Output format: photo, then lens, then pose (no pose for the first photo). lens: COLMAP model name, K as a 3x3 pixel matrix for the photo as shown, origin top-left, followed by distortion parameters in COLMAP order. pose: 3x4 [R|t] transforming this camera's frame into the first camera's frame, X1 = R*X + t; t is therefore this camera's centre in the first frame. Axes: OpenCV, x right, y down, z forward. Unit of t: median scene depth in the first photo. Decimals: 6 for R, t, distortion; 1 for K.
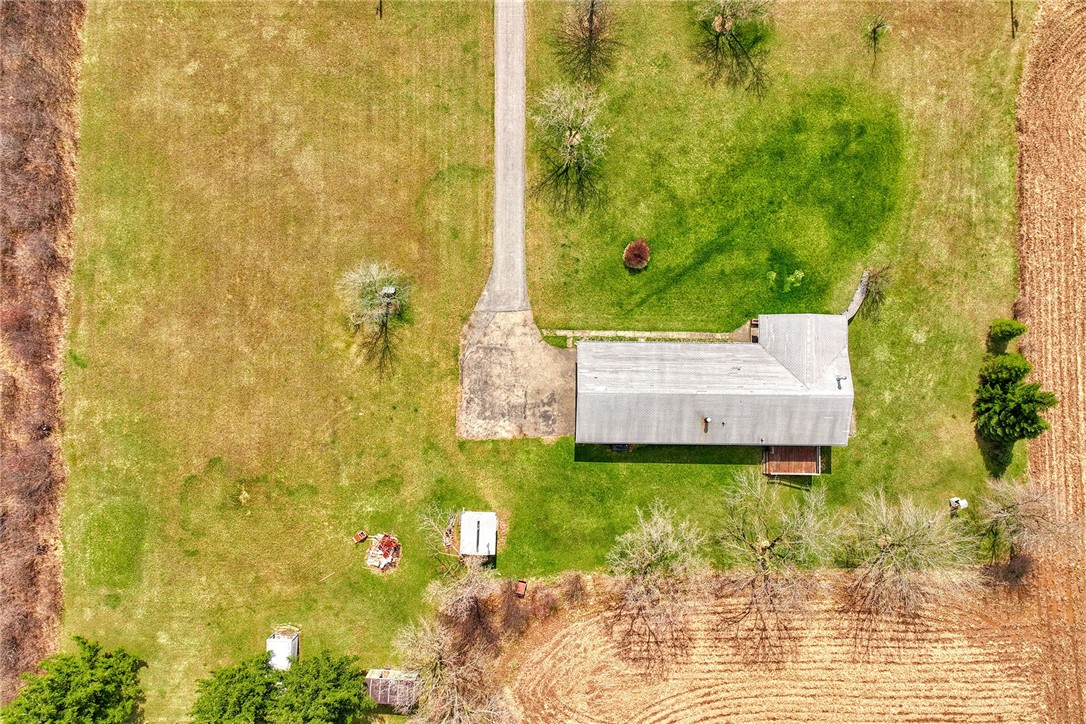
lens RADIAL K [[765.1, 0, 543.0], [0, 765.1, 362.0], [0, 0, 1]] dist [0.003647, 0.006634]
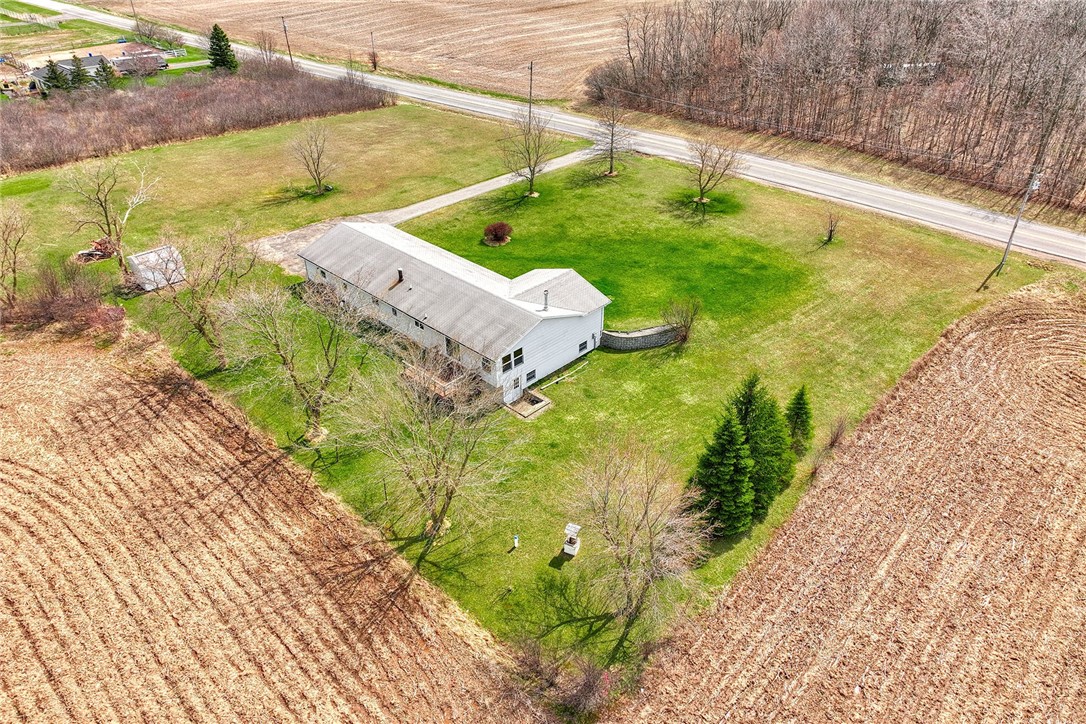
lens RADIAL K [[765.1, 0, 543.0], [0, 765.1, 362.0], [0, 0, 1]] dist [0.003647, 0.006634]
pose [[0.723454, 0.355567, -0.591765, 0.818251], [-0.689266, 0.420517, -0.589981, 0.479911], [0.039070, 0.834708, 0.549305, 0.580147]]
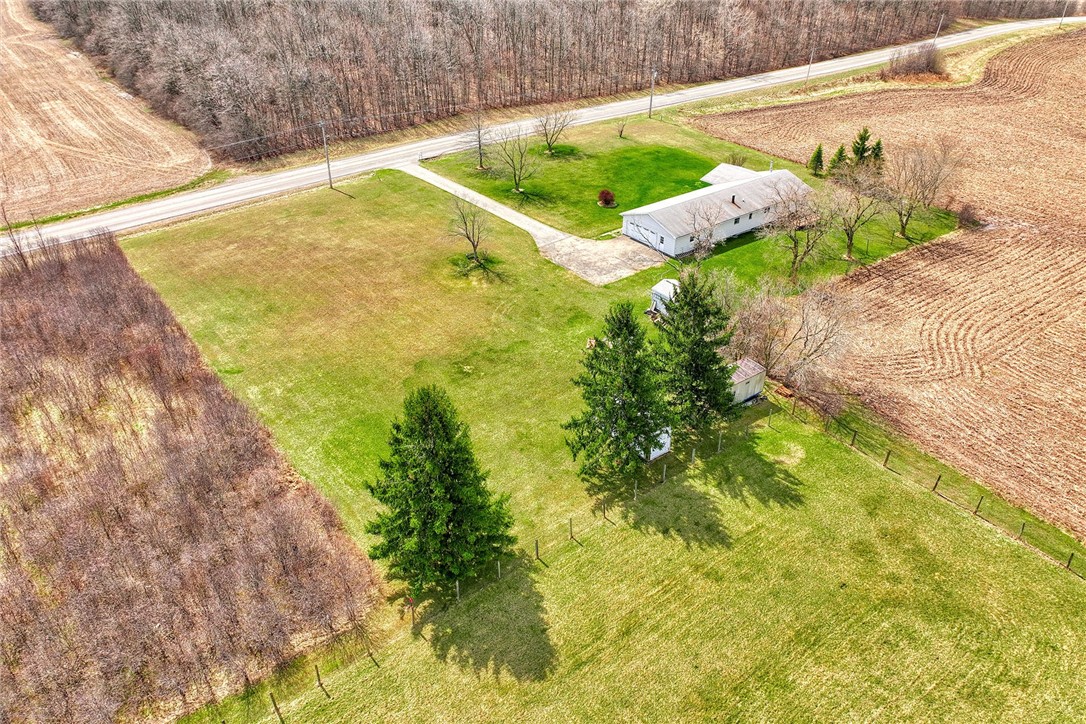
lens RADIAL K [[765.1, 0, 543.0], [0, 765.1, 362.0], [0, 0, 1]] dist [0.003647, 0.006634]
pose [[0.784520, -0.340718, 0.518111, -0.769688], [0.620028, 0.444006, -0.646857, 0.797414], [-0.009649, 0.828716, 0.559586, 0.468719]]
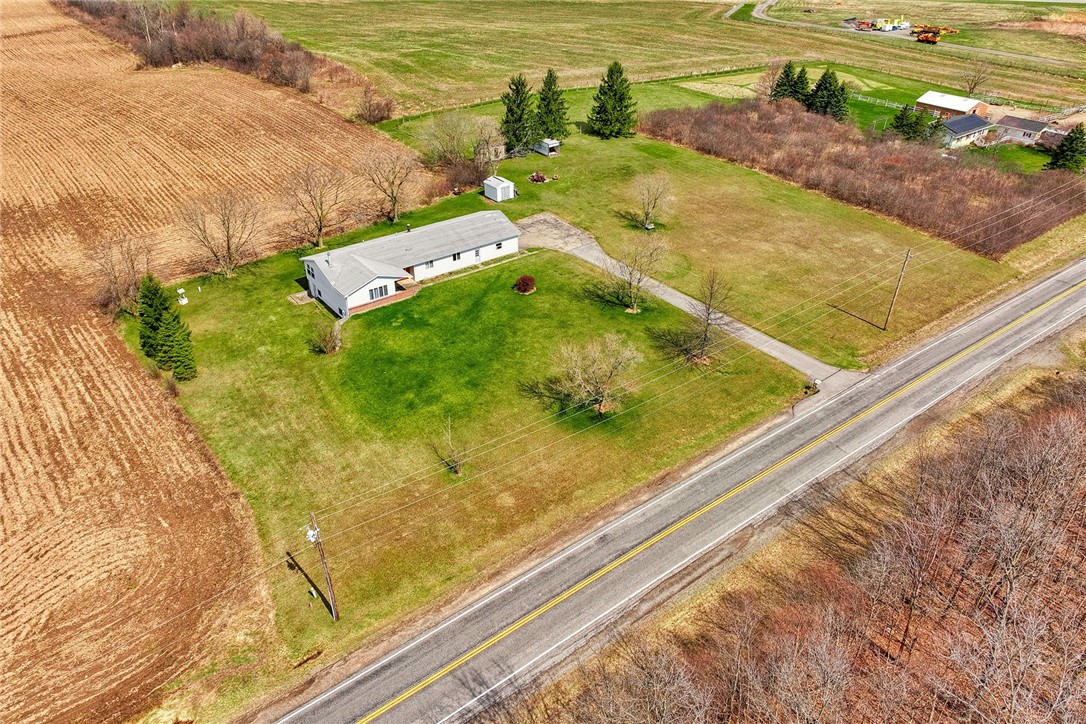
lens RADIAL K [[761.1, 0, 543.0], [0, 761.1, 362.0], [0, 0, 1]] dist [0.003893, 0.003205]
pose [[-0.785820, 0.315973, -0.531646, 0.763355], [-0.618401, -0.390096, 0.682206, -1.004875], [0.008165, 0.864862, 0.501944, 0.502595]]
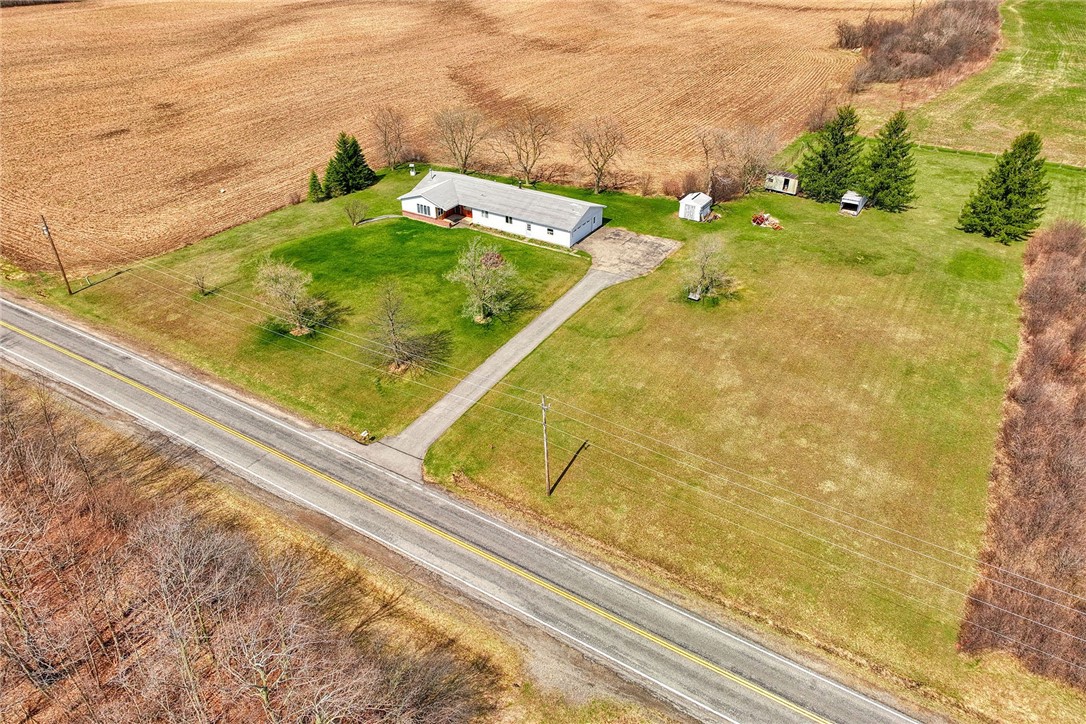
lens RADIAL K [[761.1, 0, 543.0], [0, 761.1, 362.0], [0, 0, 1]] dist [0.003893, 0.003205]
pose [[-0.862160, -0.286880, 0.417589, -0.499585], [0.505818, -0.440564, 0.741655, -1.069239], [-0.028792, 0.850649, 0.524946, 0.487053]]
